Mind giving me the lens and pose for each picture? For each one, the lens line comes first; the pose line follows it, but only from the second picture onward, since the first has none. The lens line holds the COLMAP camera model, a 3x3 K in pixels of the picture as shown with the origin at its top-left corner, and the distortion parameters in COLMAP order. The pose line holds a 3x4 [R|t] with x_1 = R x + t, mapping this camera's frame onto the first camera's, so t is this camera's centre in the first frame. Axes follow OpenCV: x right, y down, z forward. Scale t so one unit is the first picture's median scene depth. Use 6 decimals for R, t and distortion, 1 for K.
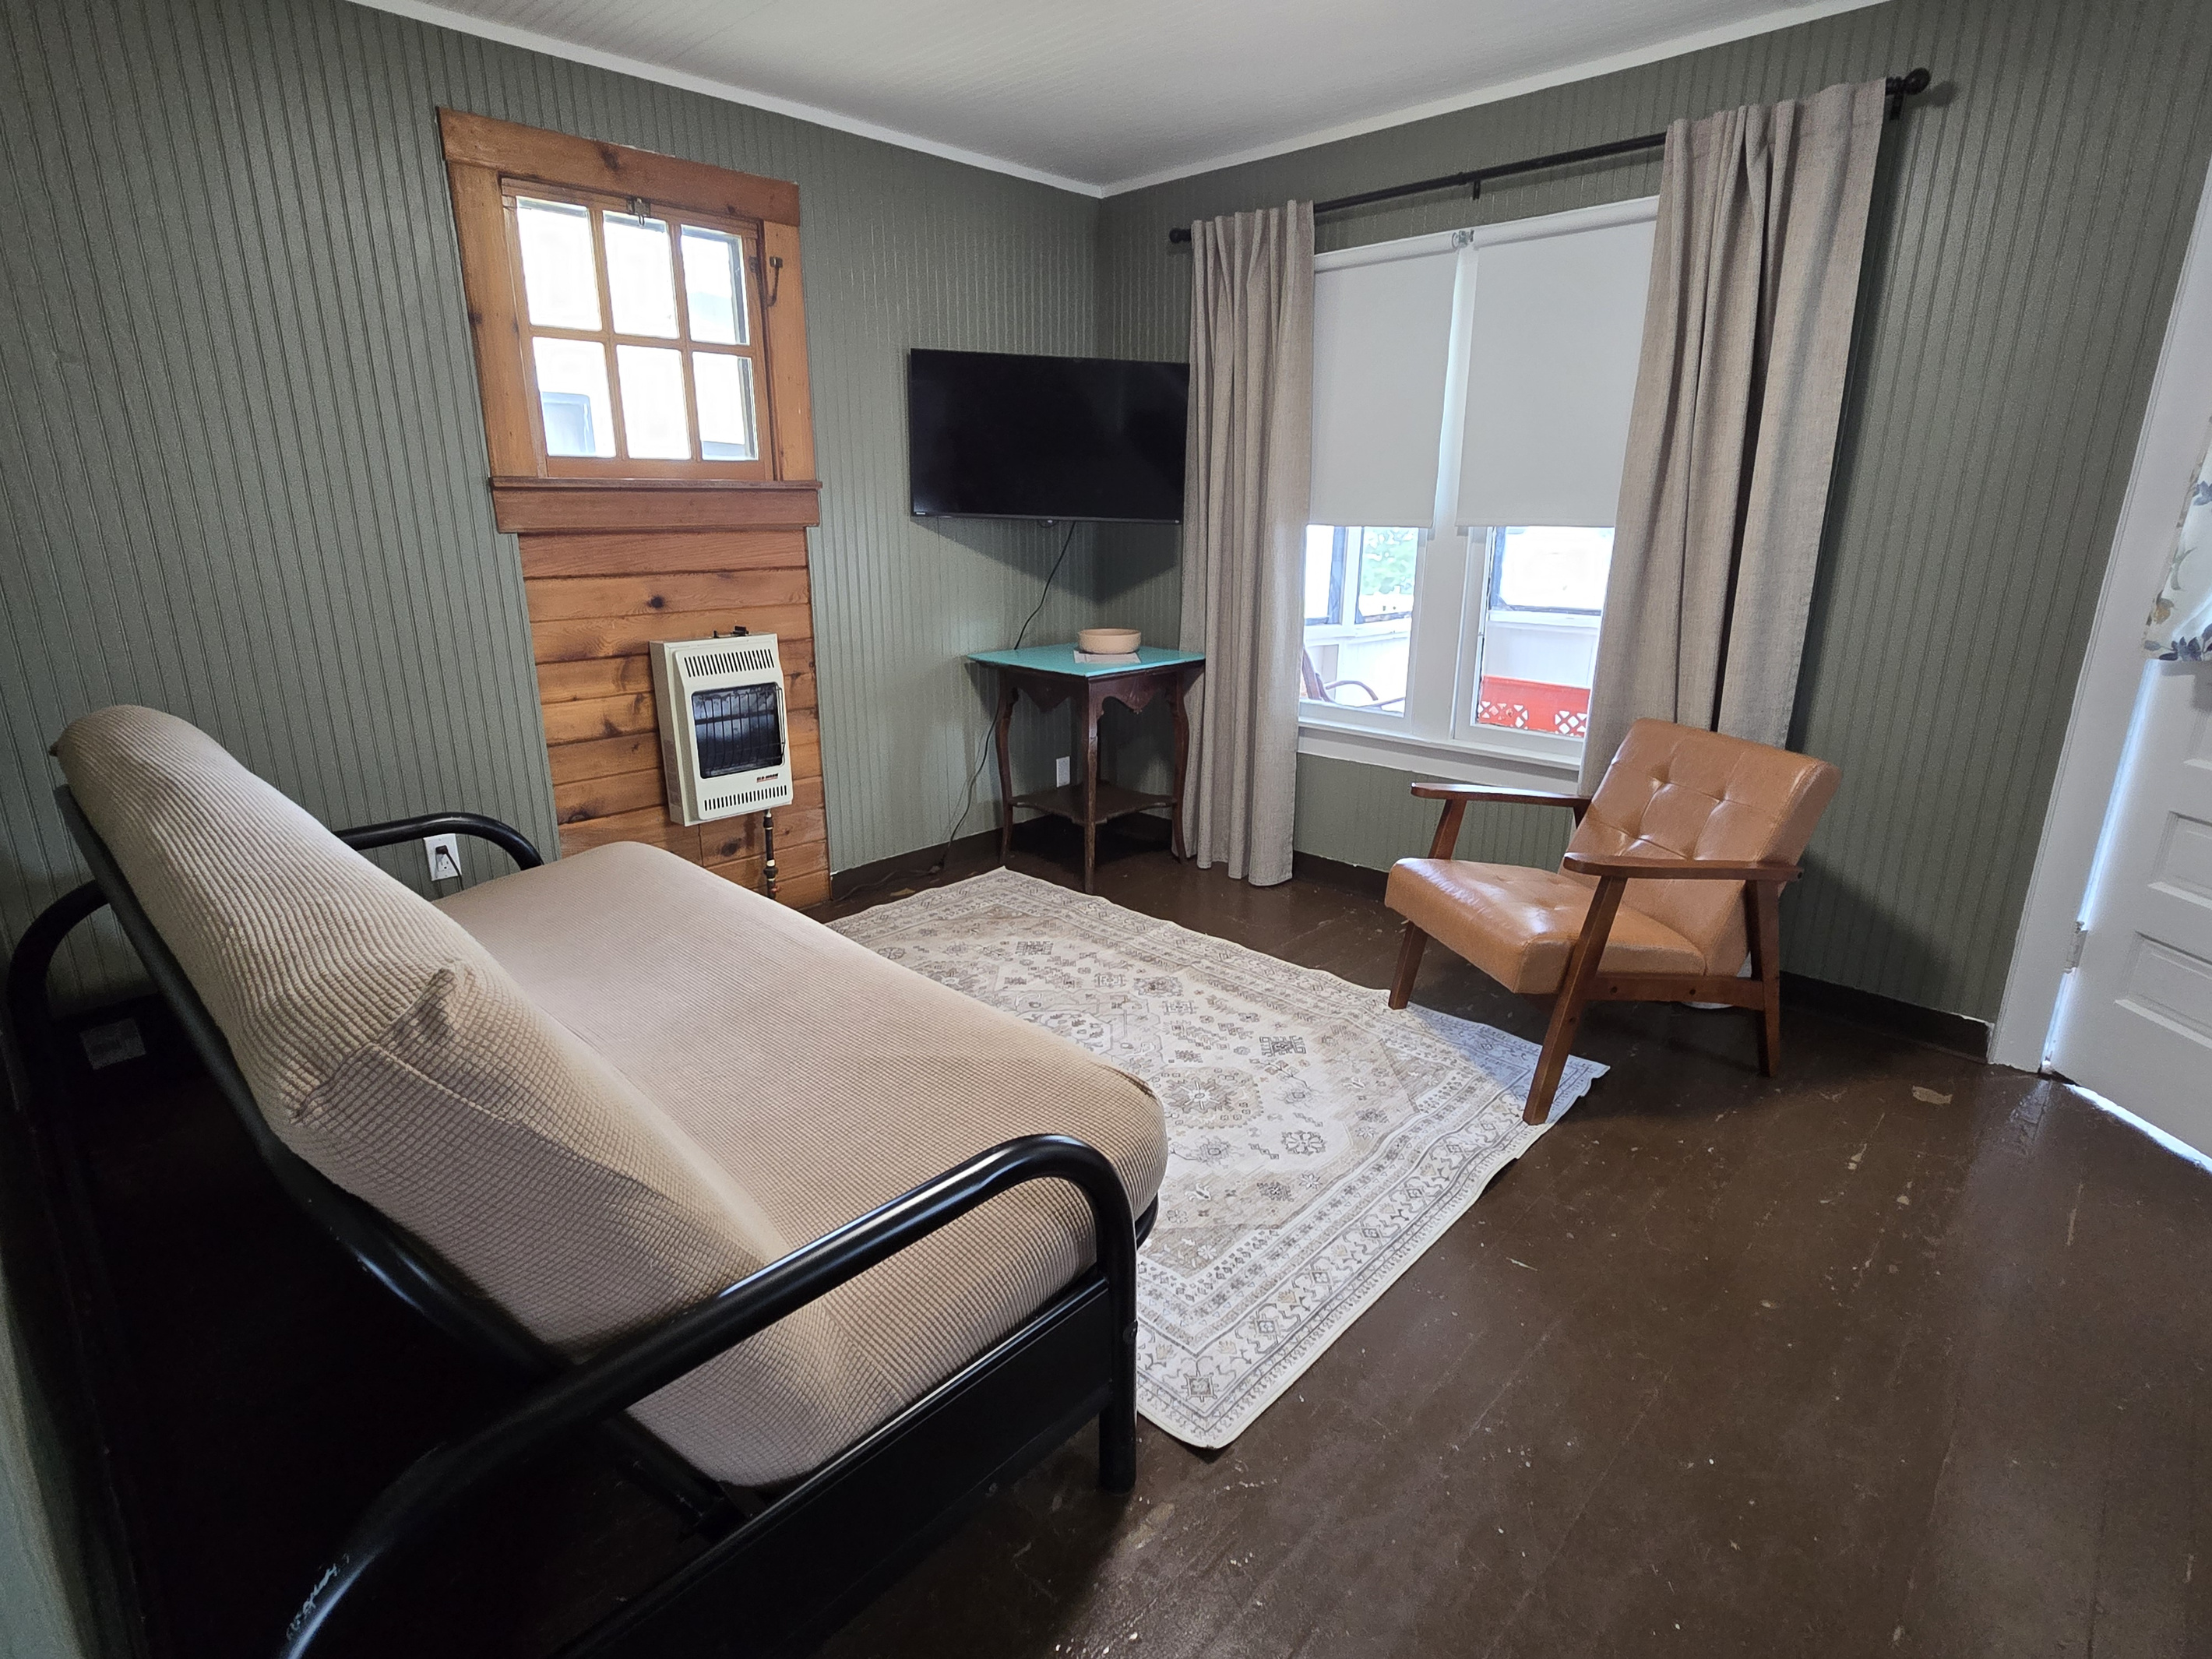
lens RADIAL K [[1113.2, 0, 1118.0], [0, 1113.2, 813.9], [0, 0, 1]] dist [0.000376, 0.001807]
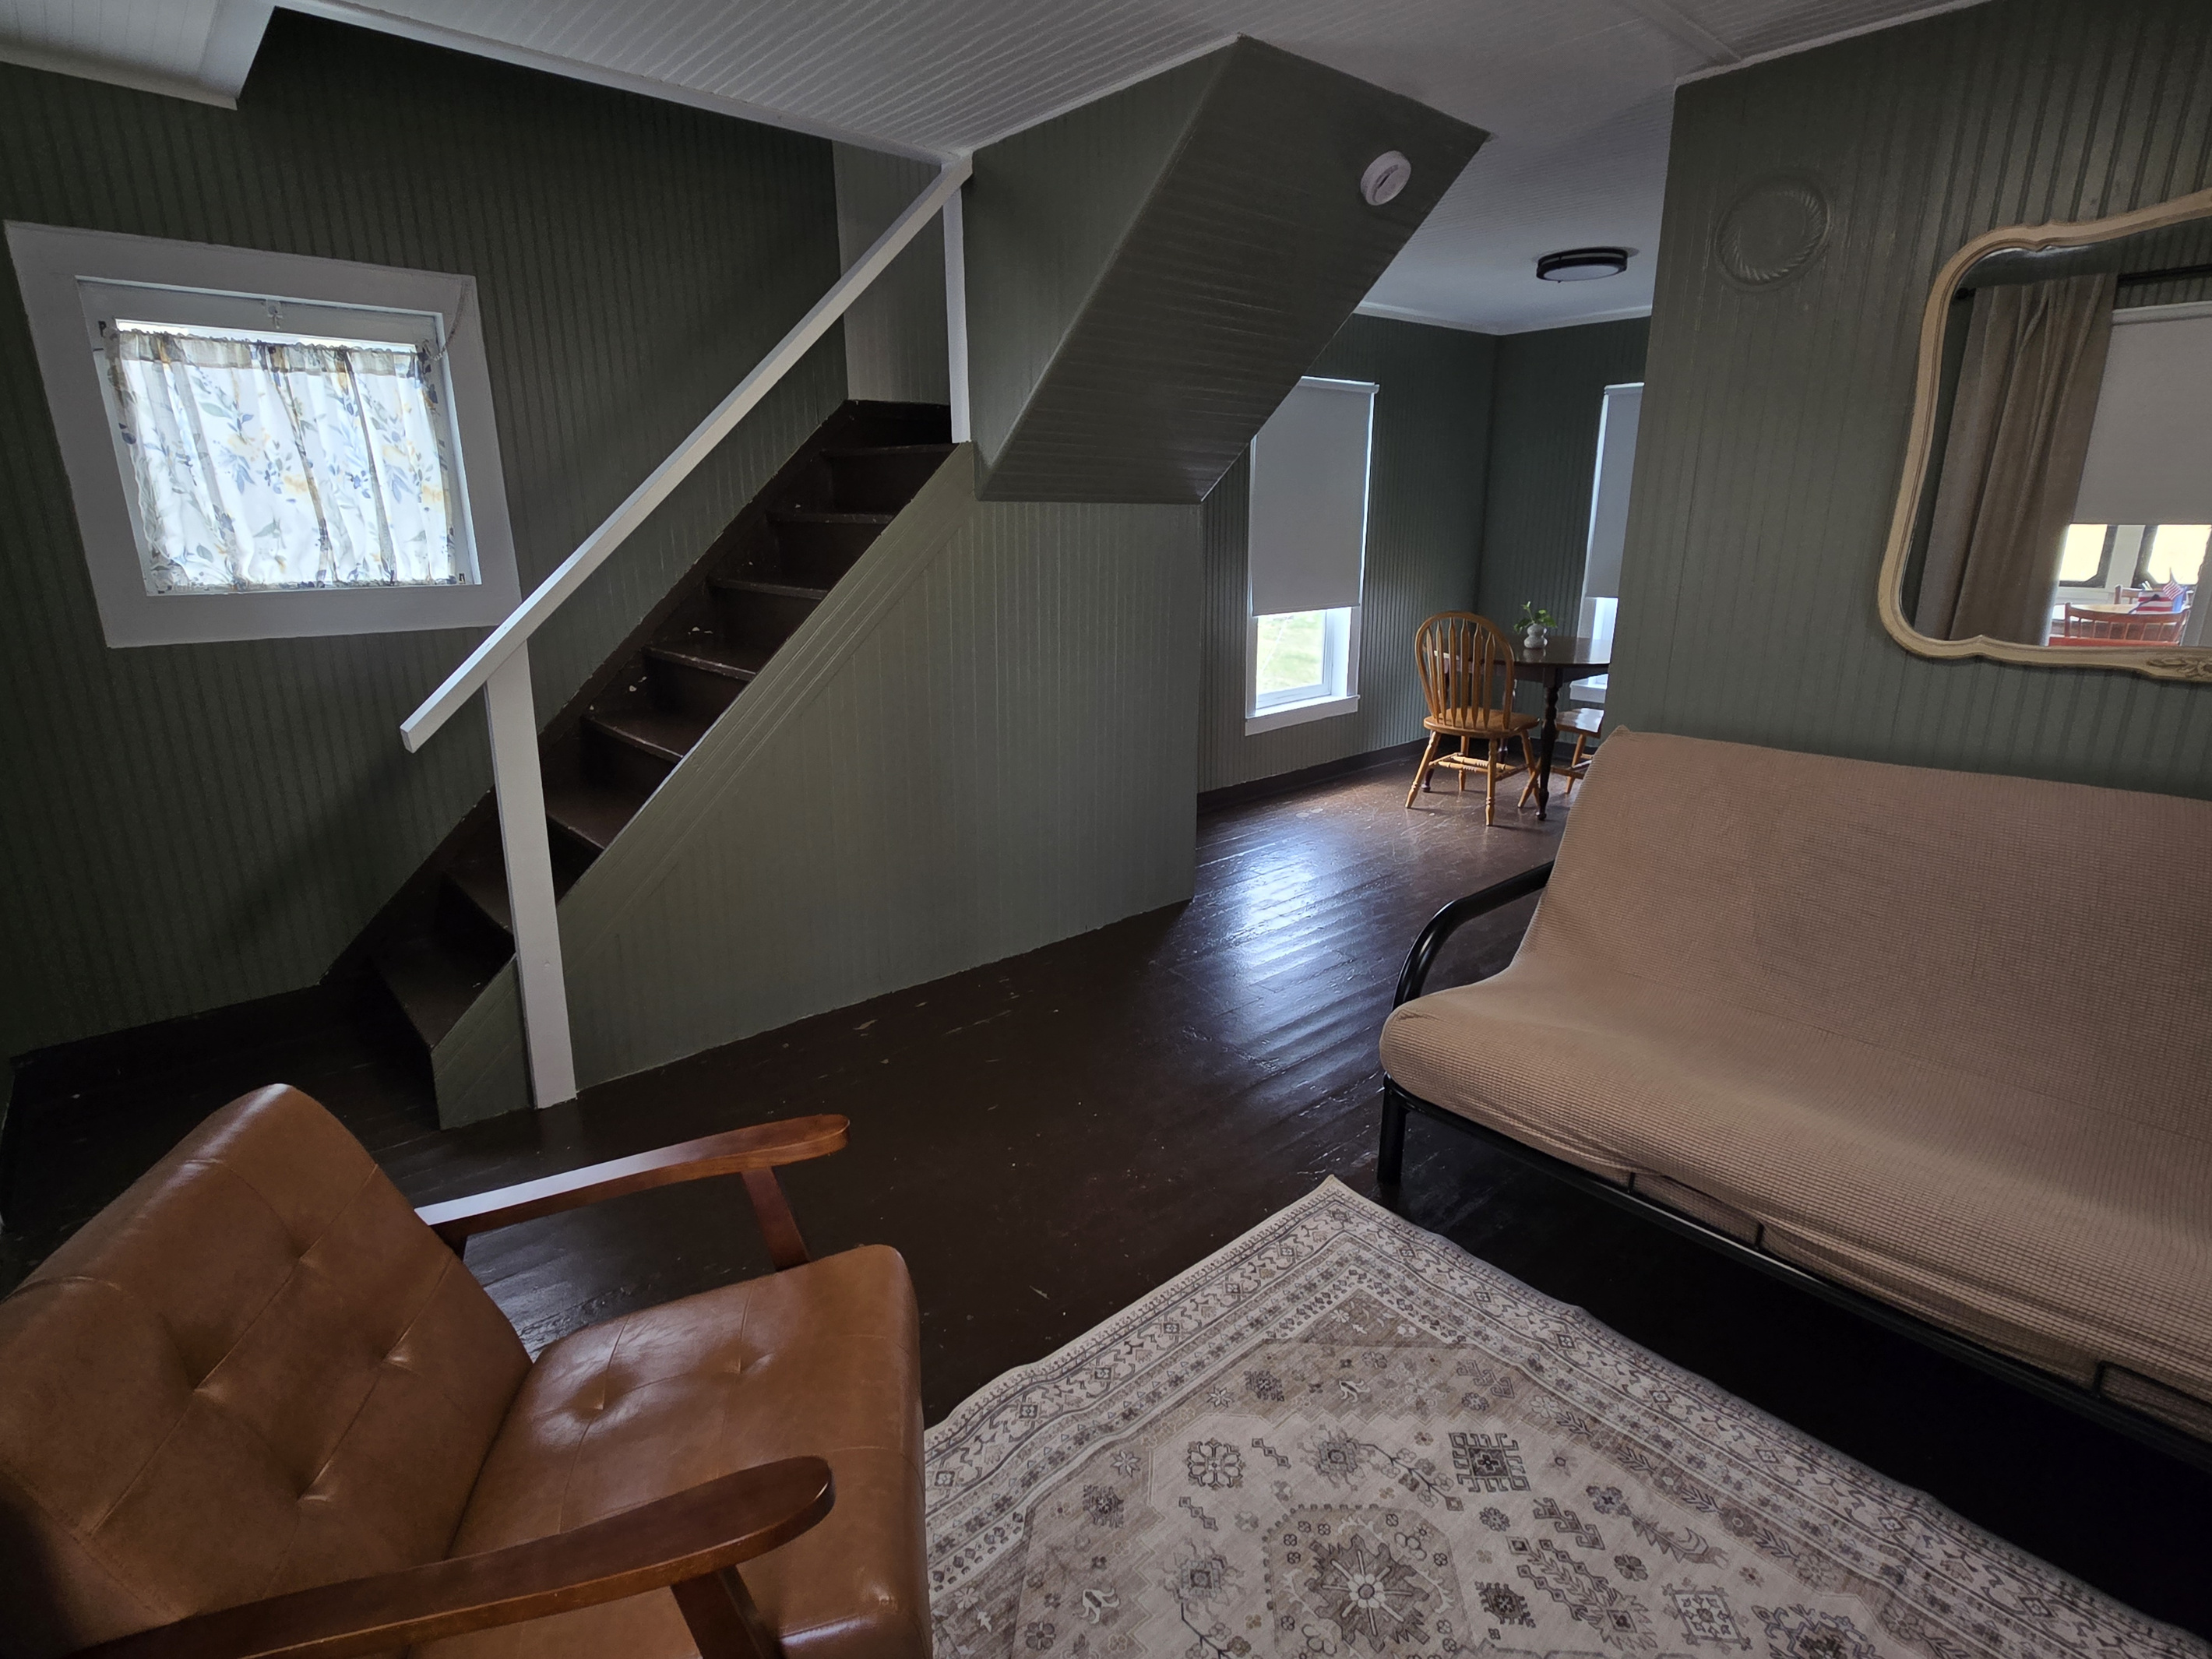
lens RADIAL K [[1113.2, 0, 1119.5], [0, 1113.2, 827.2], [0, 0, 1]] dist [0.000376, 0.001807]
pose [[-0.996837, -0.029072, 0.073961, 0.145278], [0.013828, 0.853034, 0.521672, -0.346269], [-0.078257, 0.521045, -0.849934, 1.094797]]
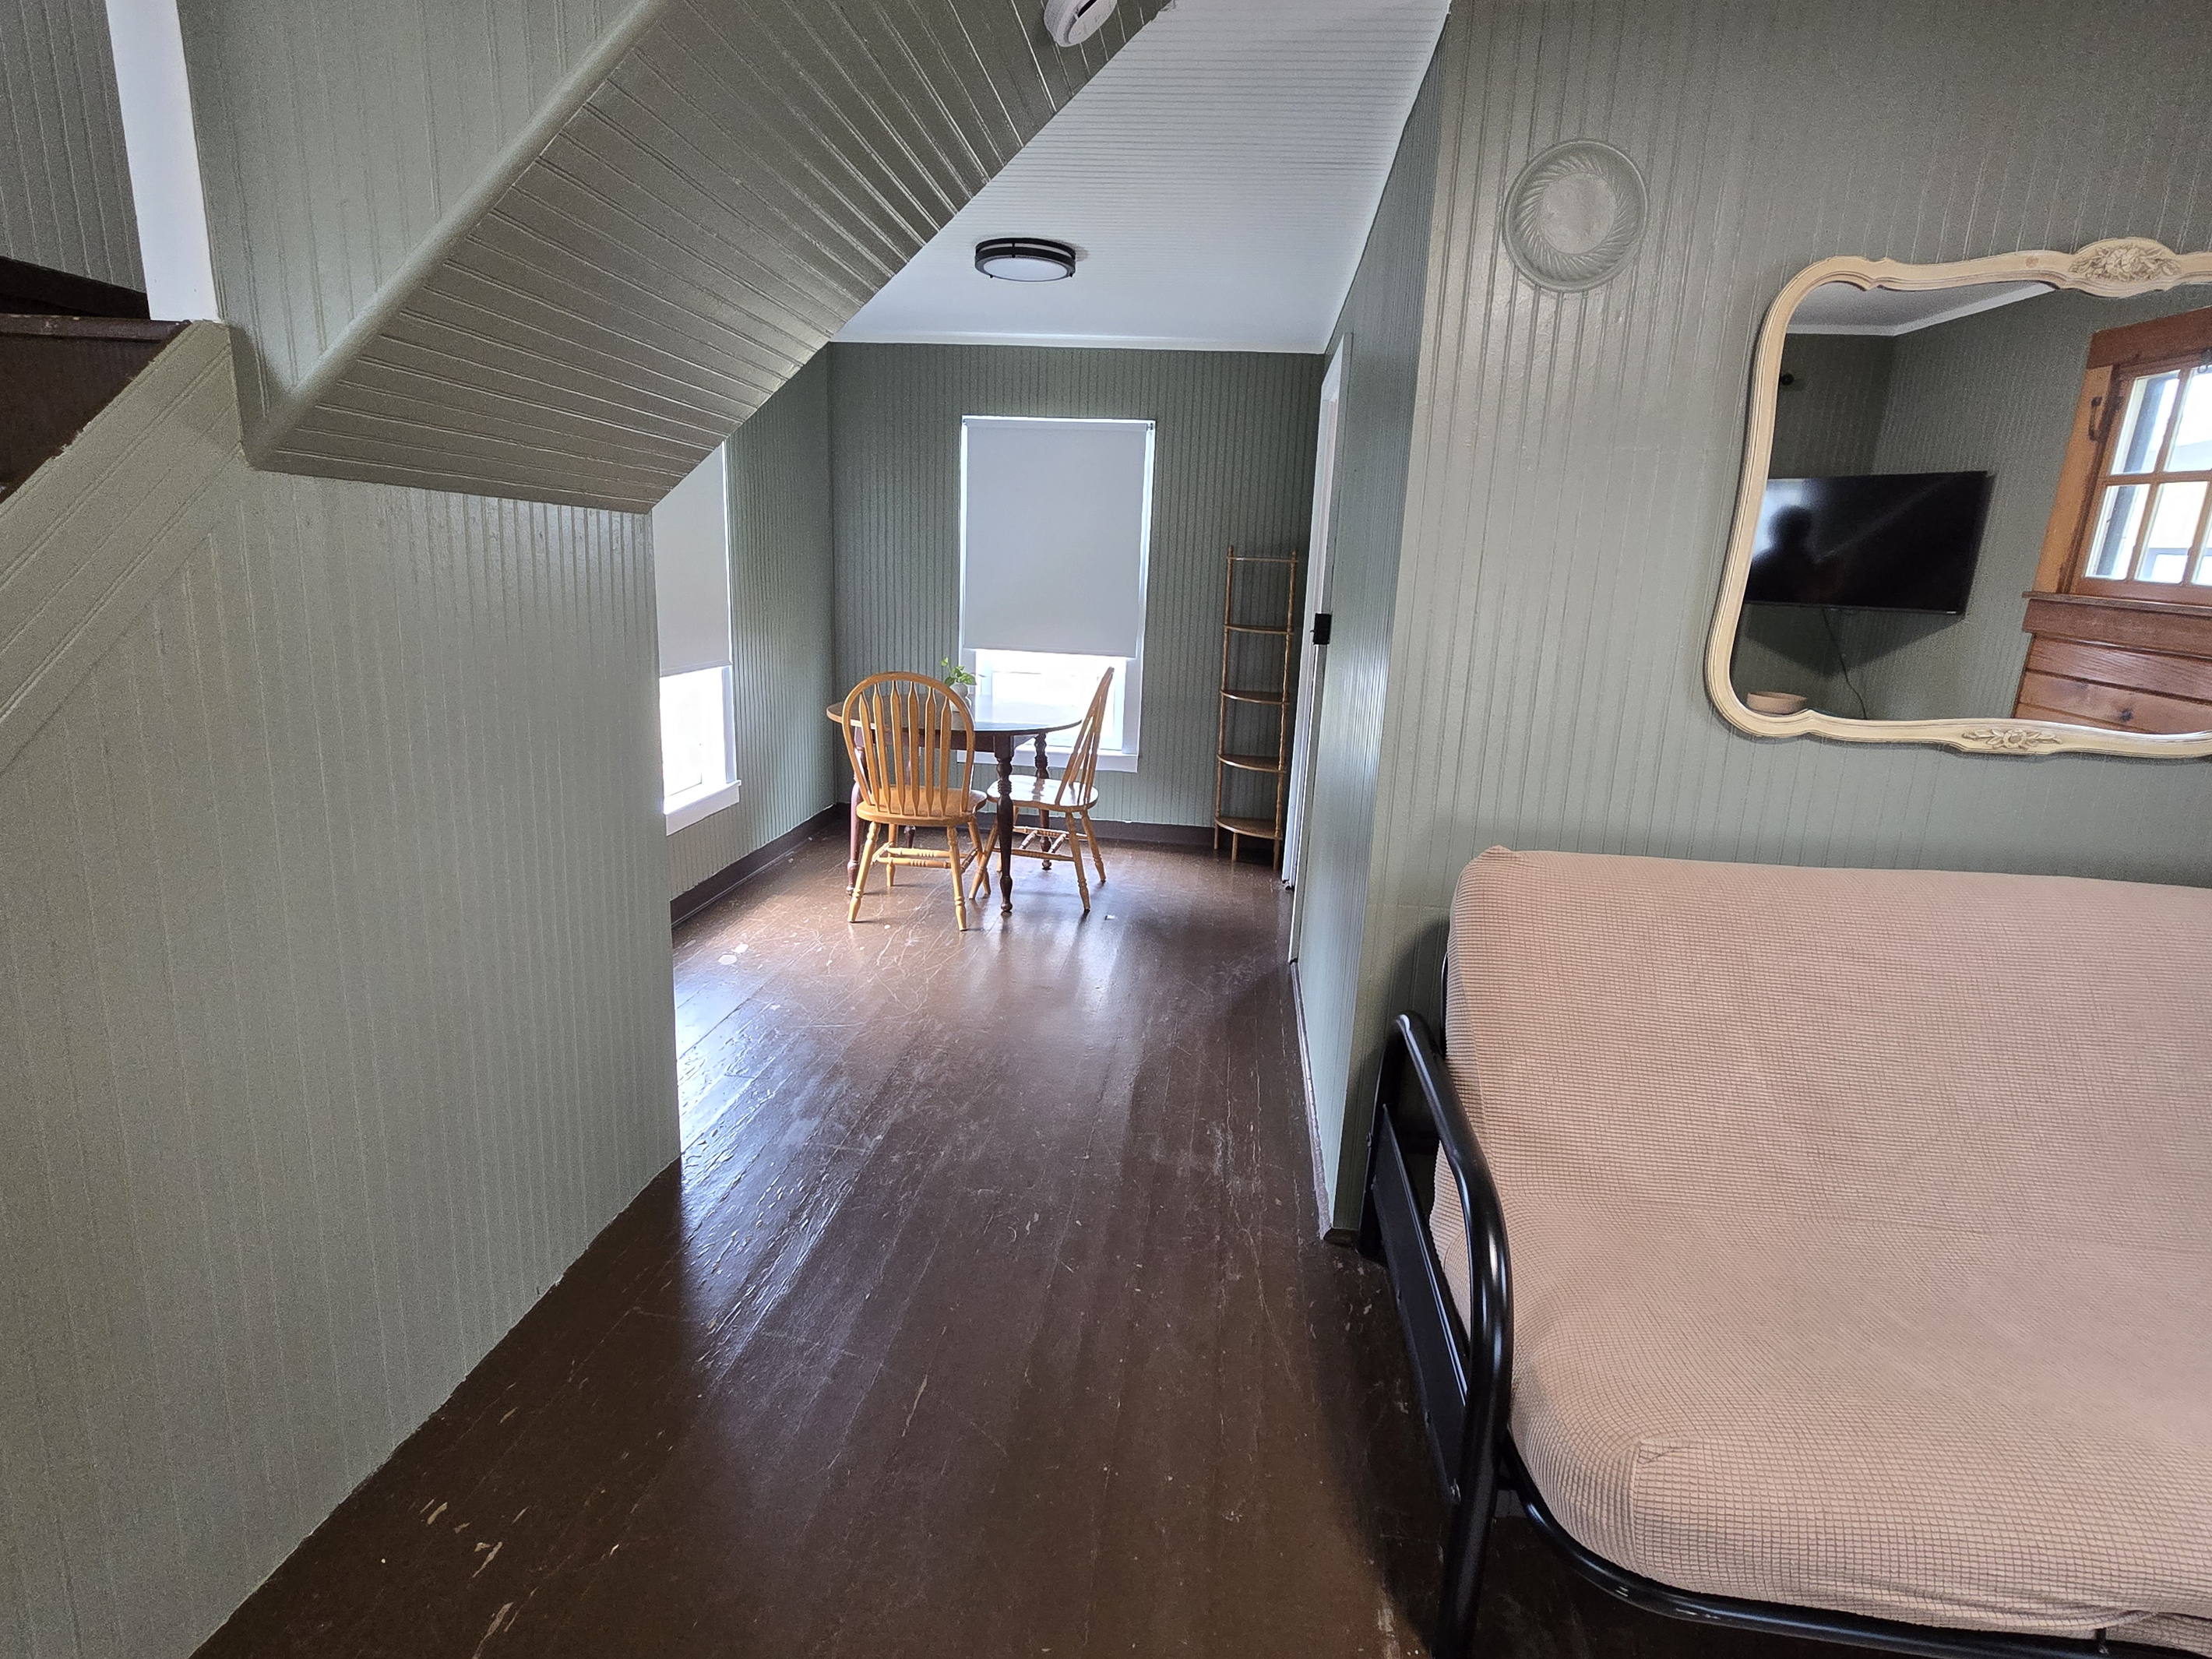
lens RADIAL K [[1113.2, 0, 1107.5], [0, 1113.2, 820.7], [0, 0, 1]] dist [0.000376, 0.001807]
pose [[-0.799317, 0.091969, -0.593830, 0.377522], [-0.207838, 0.884915, 0.416808, -0.191097], [0.563823, 0.456582, -0.688213, 0.599045]]
